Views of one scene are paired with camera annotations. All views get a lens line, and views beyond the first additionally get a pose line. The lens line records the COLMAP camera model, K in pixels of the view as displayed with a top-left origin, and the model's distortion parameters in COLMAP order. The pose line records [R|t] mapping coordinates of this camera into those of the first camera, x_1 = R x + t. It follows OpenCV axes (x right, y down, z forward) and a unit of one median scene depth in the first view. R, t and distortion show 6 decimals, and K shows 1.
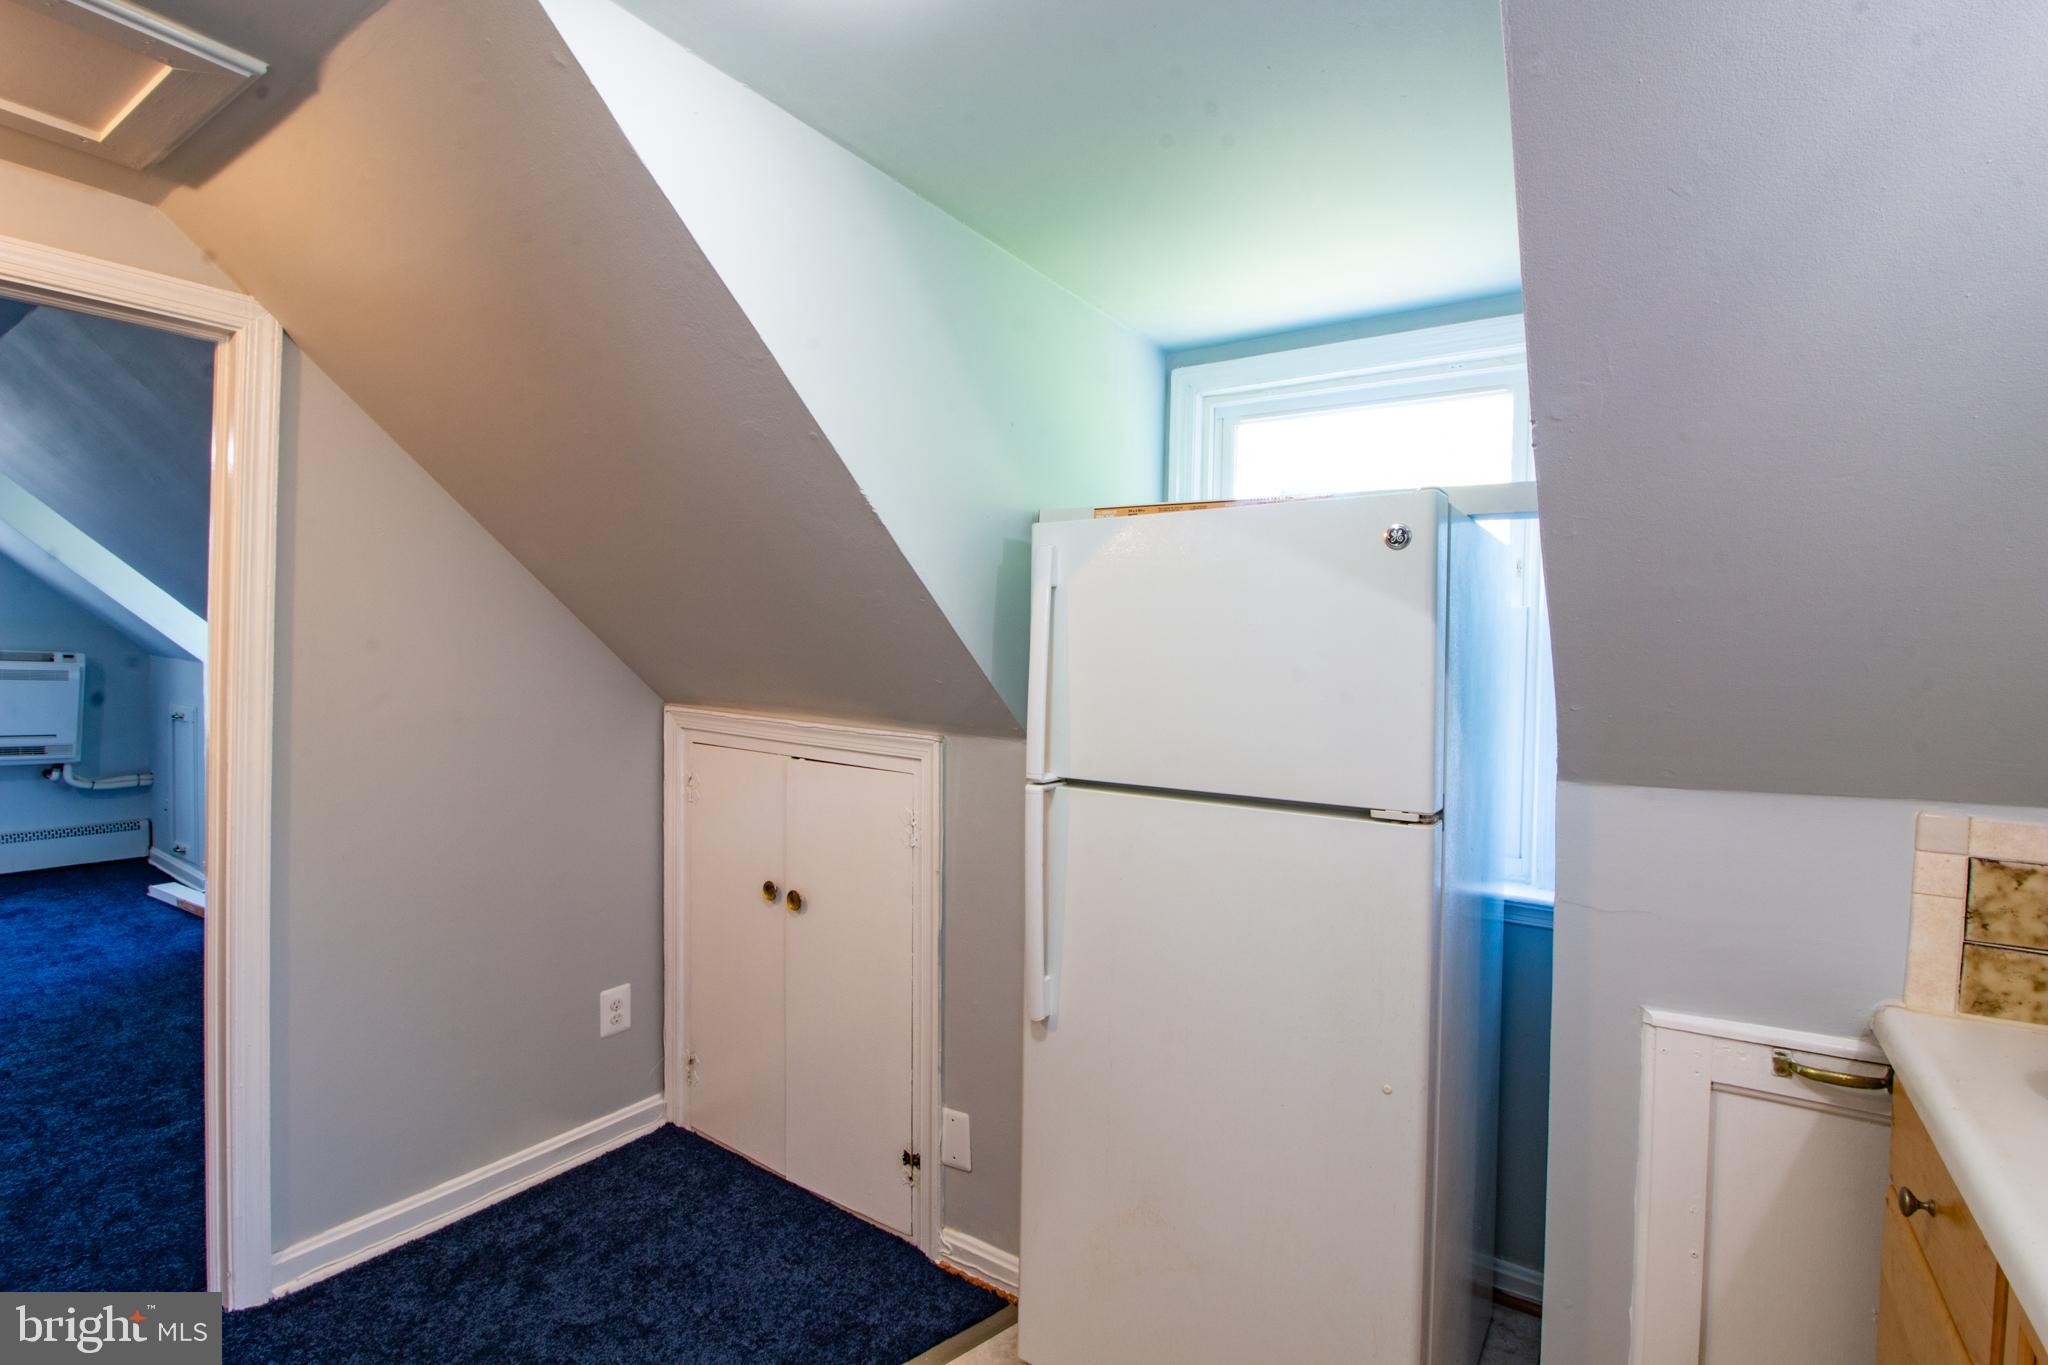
lens RADIAL K [[938.4, 0, 1021.4], [0, 938.4, 660.9], [0, 0, 1]] dist [-0.004527, -0.011775]
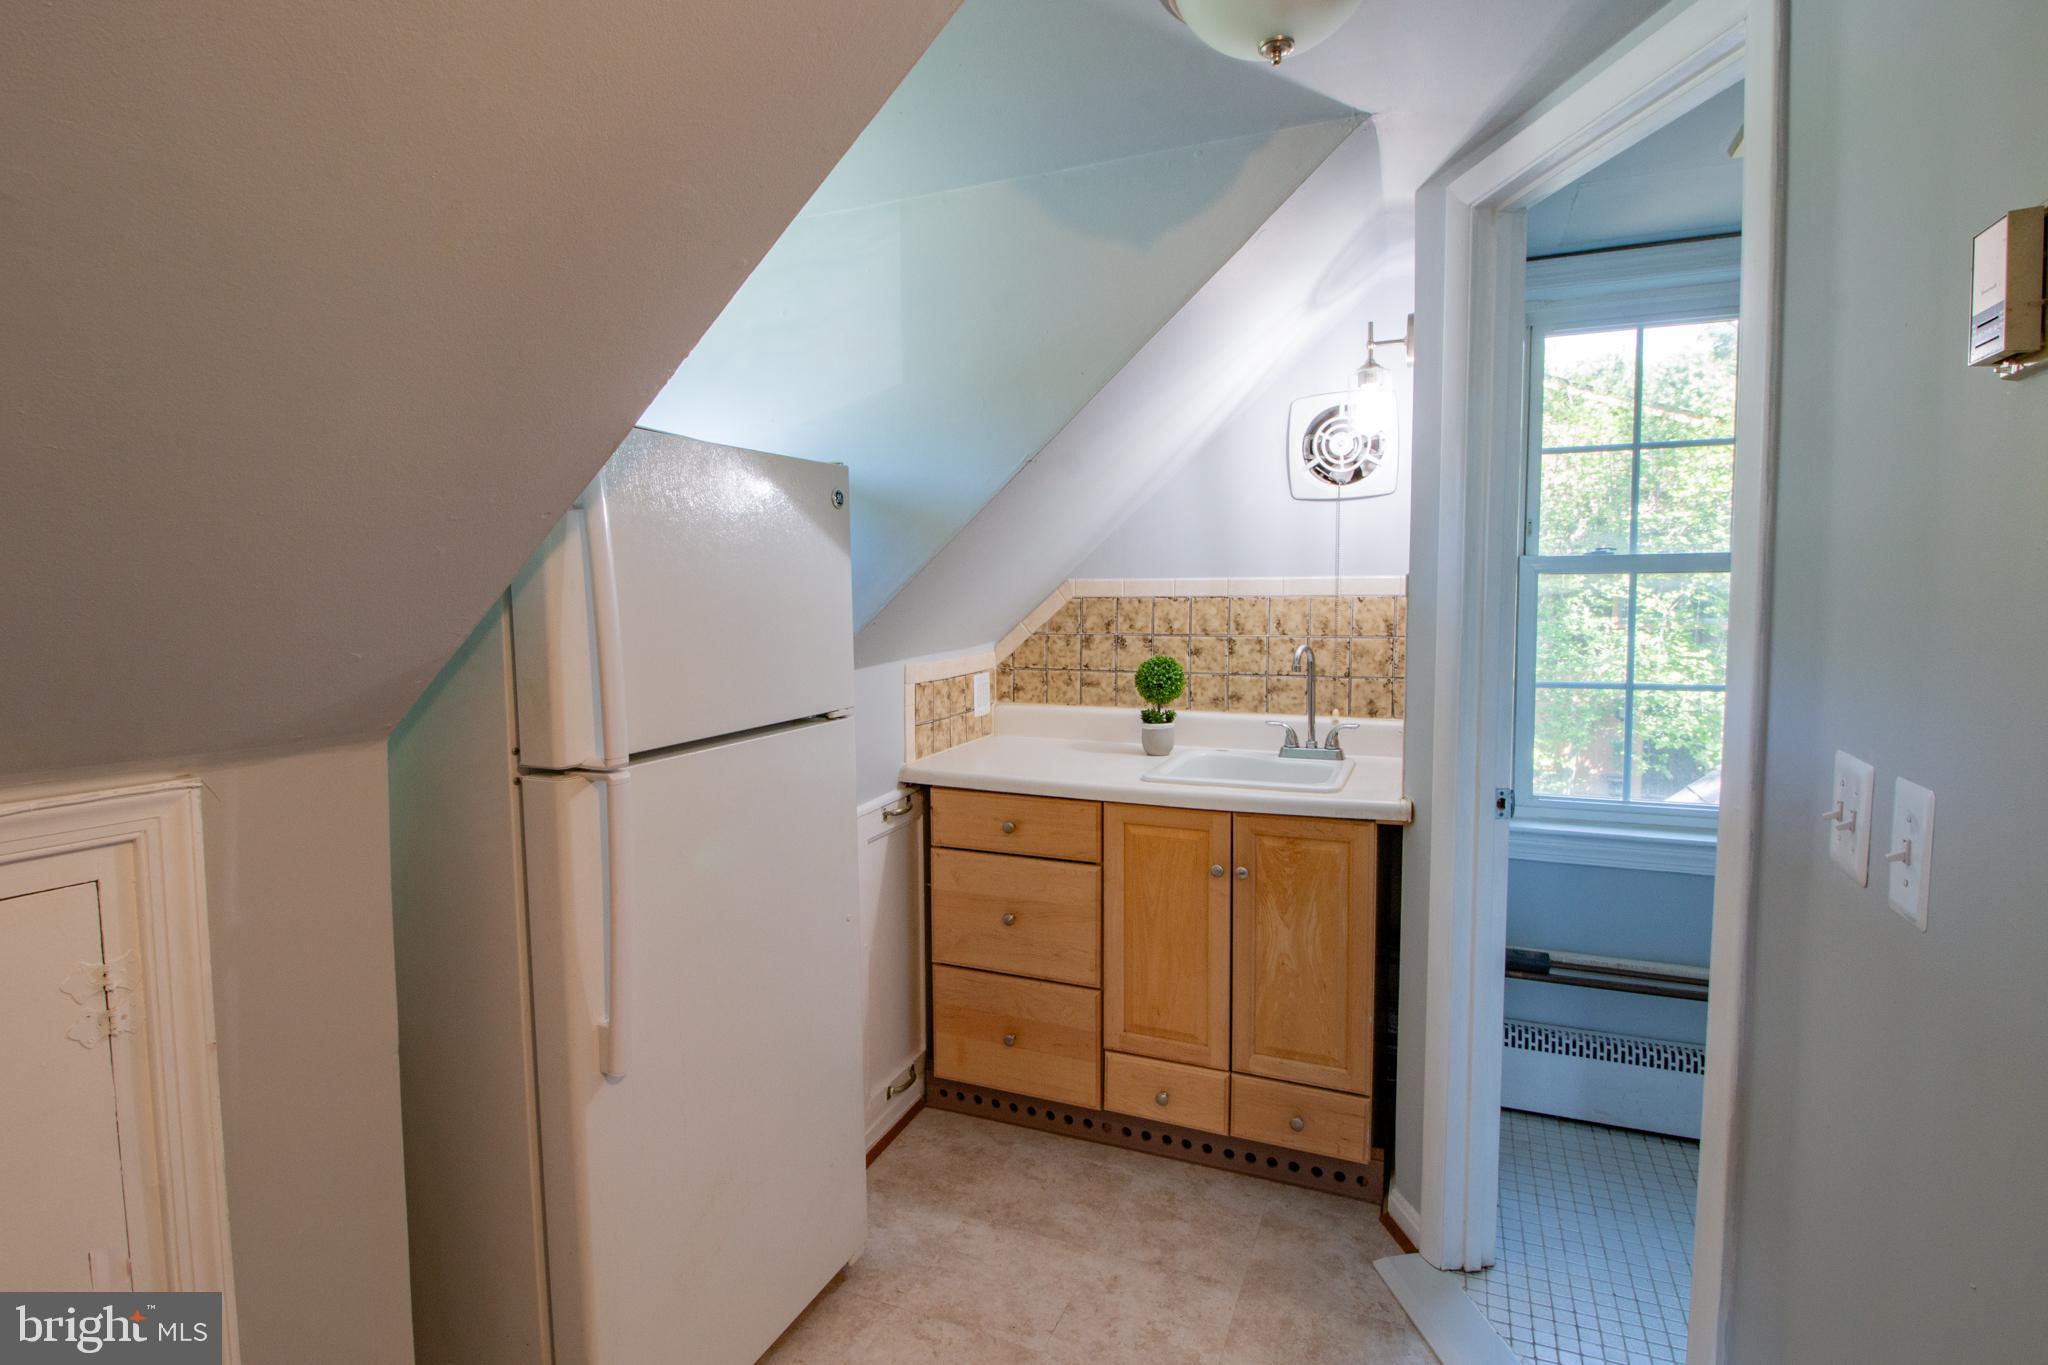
lens RADIAL K [[938.4, 0, 1021.4], [0, 938.4, 660.9], [0, 0, 1]] dist [-0.004527, -0.011775]
pose [[-0.149697, -0.095254, 0.984133, -0.979232], [0.005384, 0.995255, 0.097149, -0.032983], [-0.988717, 0.019841, -0.148474, 1.020227]]
